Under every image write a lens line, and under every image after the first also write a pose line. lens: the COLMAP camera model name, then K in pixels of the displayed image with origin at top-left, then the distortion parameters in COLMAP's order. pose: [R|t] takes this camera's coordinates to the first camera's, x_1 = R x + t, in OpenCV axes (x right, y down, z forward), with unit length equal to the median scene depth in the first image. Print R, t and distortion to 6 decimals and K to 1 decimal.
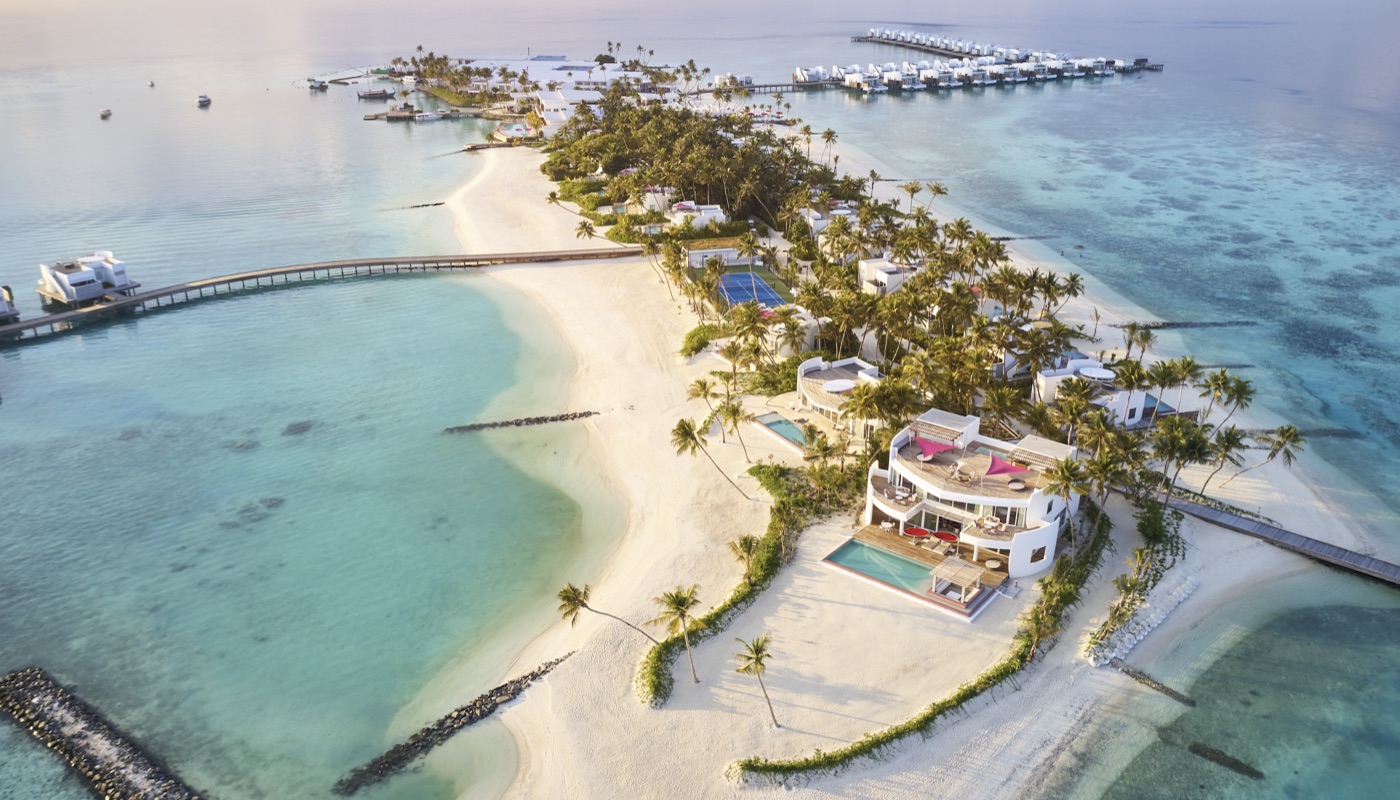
lens RADIAL K [[1120.3, 0, 700.0], [0, 1120.3, 400.0], [0, 0, 1]] dist [-0.002287, 0.003673]
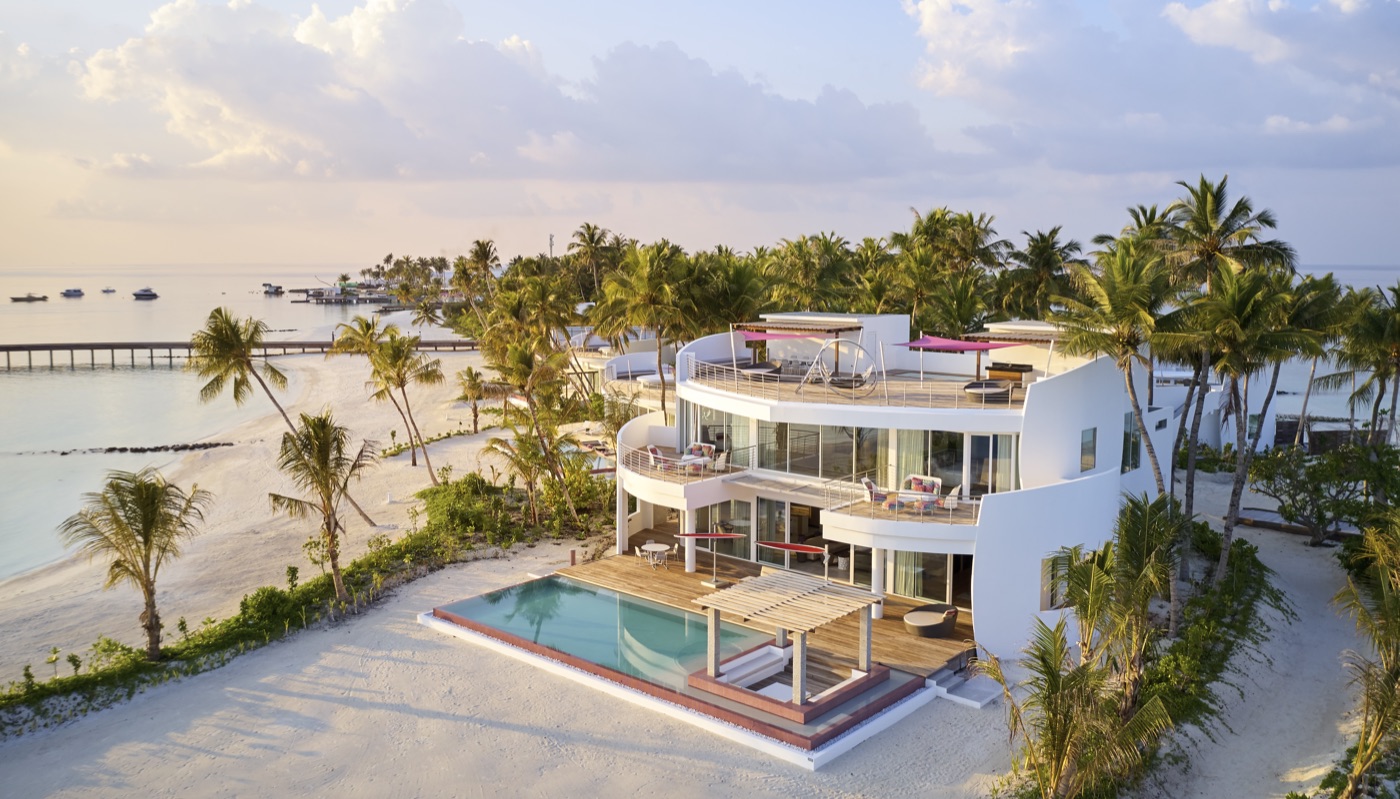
lens RADIAL K [[1102.0, 0, 700.6], [0, 1102.0, 339.1], [0, 0, 1]] dist [-0.012302, -0.006288]
pose [[0.998974, 0.010126, -0.044148, 0.224646], [-0.023908, 0.945732, -0.324067, 0.187092], [0.038471, 0.324790, 0.945003, 0.717355]]
